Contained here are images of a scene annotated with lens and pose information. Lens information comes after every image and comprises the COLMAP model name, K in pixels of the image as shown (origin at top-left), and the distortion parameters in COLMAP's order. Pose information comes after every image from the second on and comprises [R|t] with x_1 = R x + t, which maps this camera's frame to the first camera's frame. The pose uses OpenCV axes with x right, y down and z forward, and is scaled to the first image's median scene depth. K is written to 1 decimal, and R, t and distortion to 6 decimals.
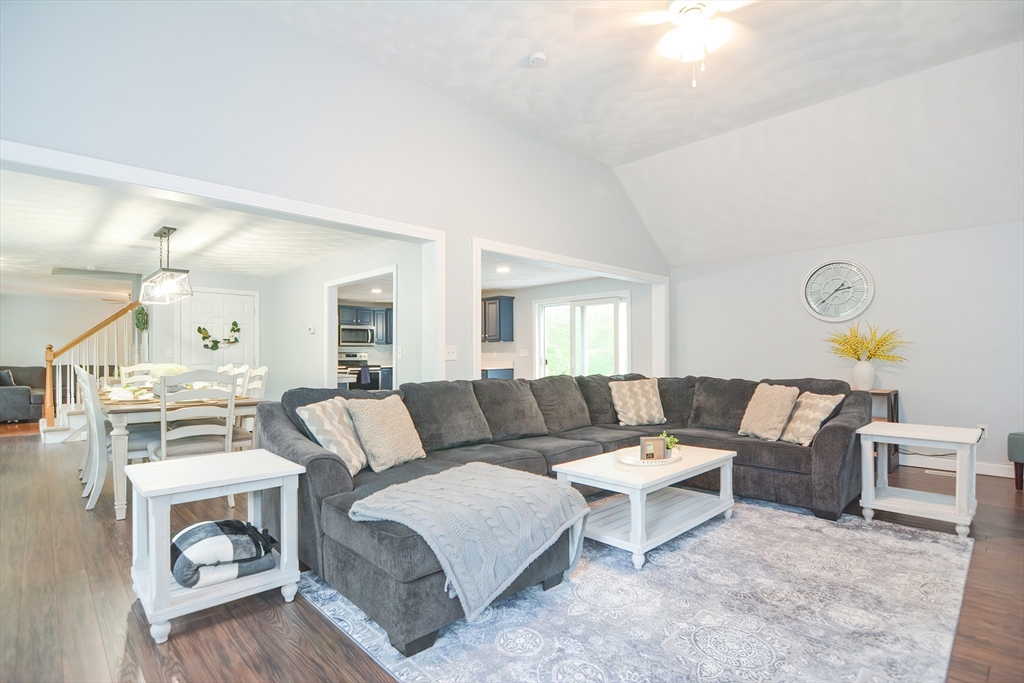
lens RADIAL K [[497.5, 0, 519.7], [0, 497.5, 343.9], [0, 0, 1]] dist [0.001859, -0.010206]
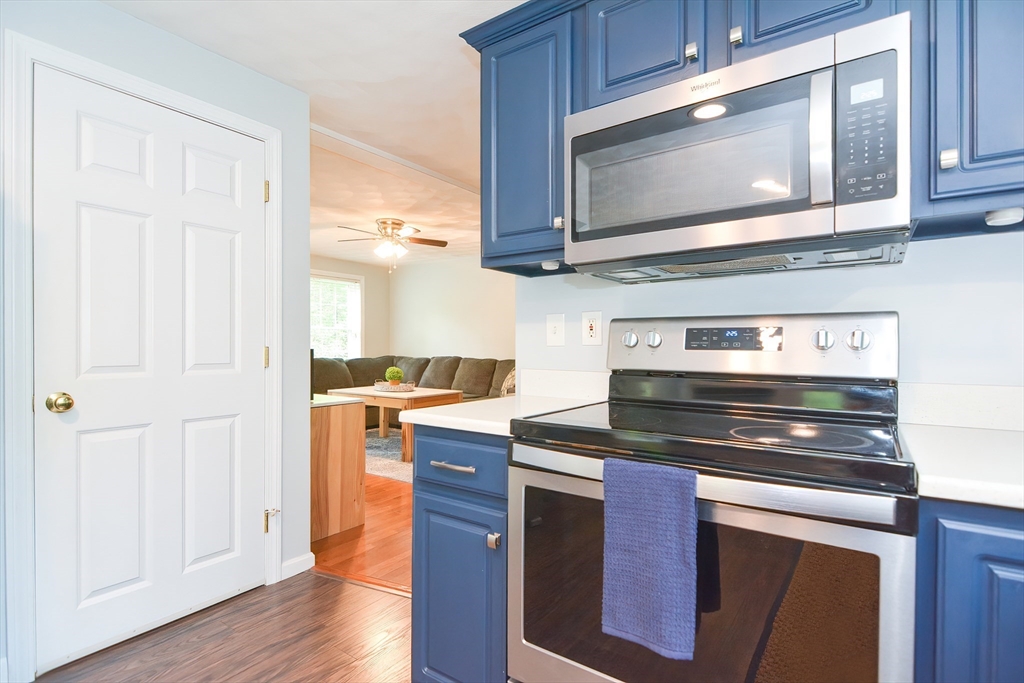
lens RADIAL K [[497.5, 0, 519.7], [0, 497.5, 343.9], [0, 0, 1]] dist [0.001859, -0.010206]
pose [[0.160841, 0.002415, -0.986977, -0.217055], [0.010150, 0.999940, 0.004100, 0.024210], [0.986928, -0.010677, 0.160807, 0.930664]]
